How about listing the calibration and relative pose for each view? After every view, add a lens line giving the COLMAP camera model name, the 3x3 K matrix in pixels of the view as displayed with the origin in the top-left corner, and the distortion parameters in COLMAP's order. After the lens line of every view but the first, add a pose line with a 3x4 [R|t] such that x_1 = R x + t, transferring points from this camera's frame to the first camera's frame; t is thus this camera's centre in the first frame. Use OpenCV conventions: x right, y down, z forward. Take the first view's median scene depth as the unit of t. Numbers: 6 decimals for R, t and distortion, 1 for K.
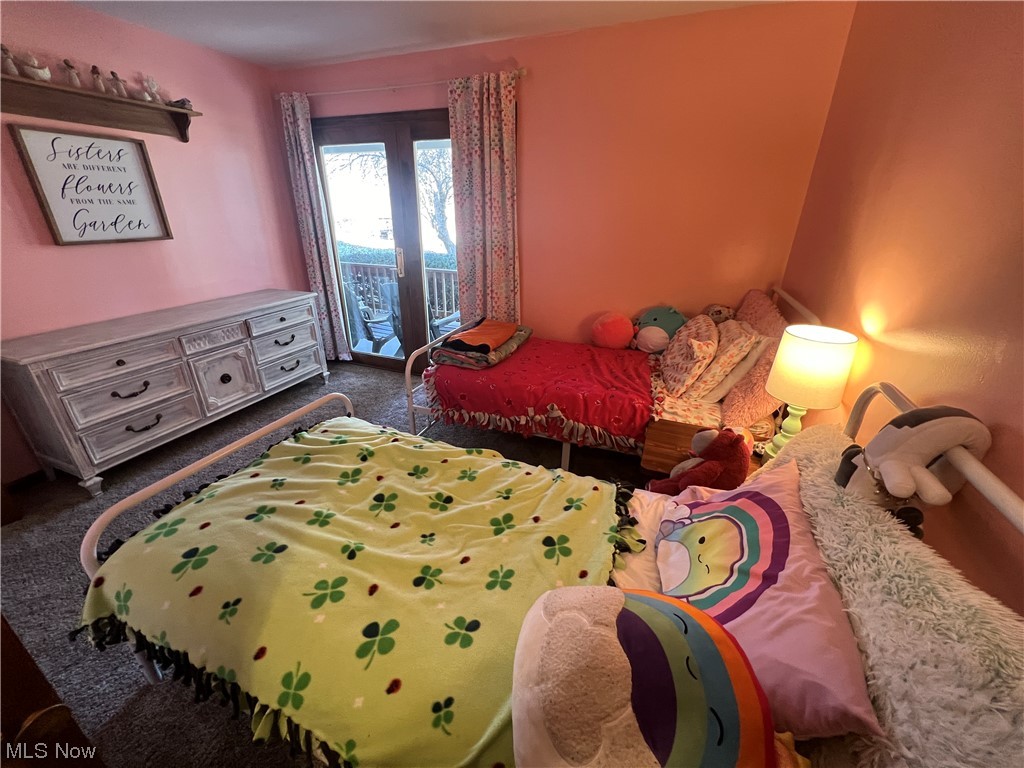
lens RADIAL K [[411.7, 0, 512.8], [0, 411.7, 383.3], [0, 0, 1]] dist [-0.004323, -0.000240]
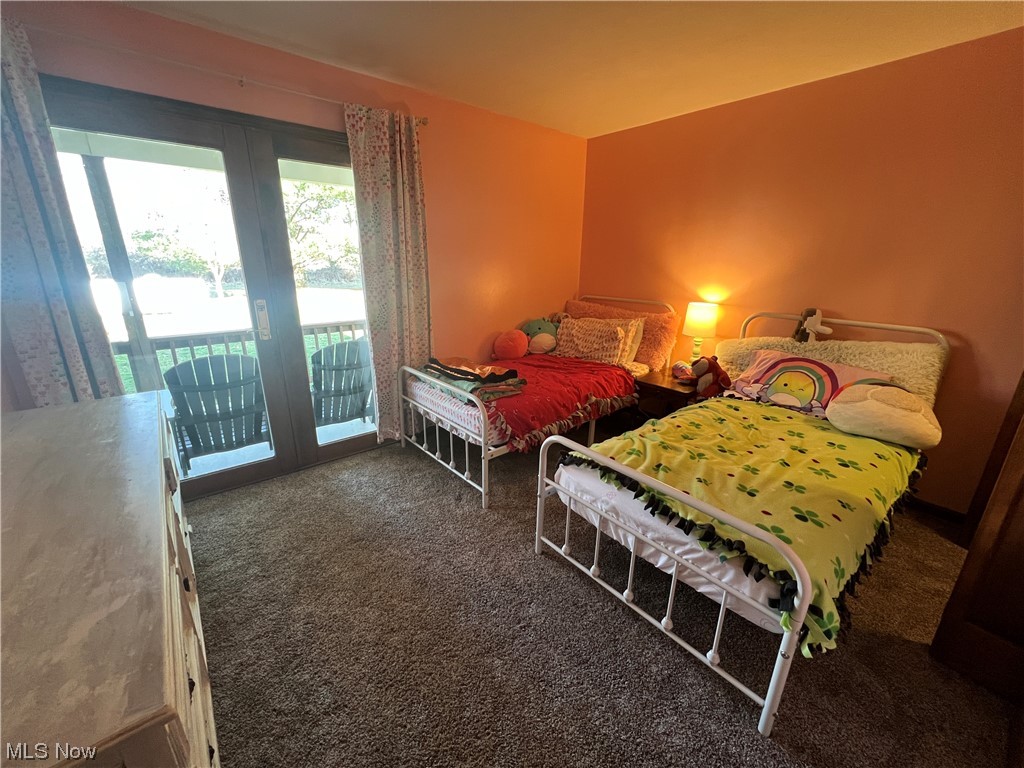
lens RADIAL K [[411.7, 0, 512.2], [0, 411.7, 383.0], [0, 0, 1]] dist [-0.004323, -0.000240]
pose [[0.475294, -0.259813, 0.840591, -1.820857], [0.341442, 0.934994, 0.095930, -0.310309], [-0.810872, 0.241419, 0.533108, 0.829470]]
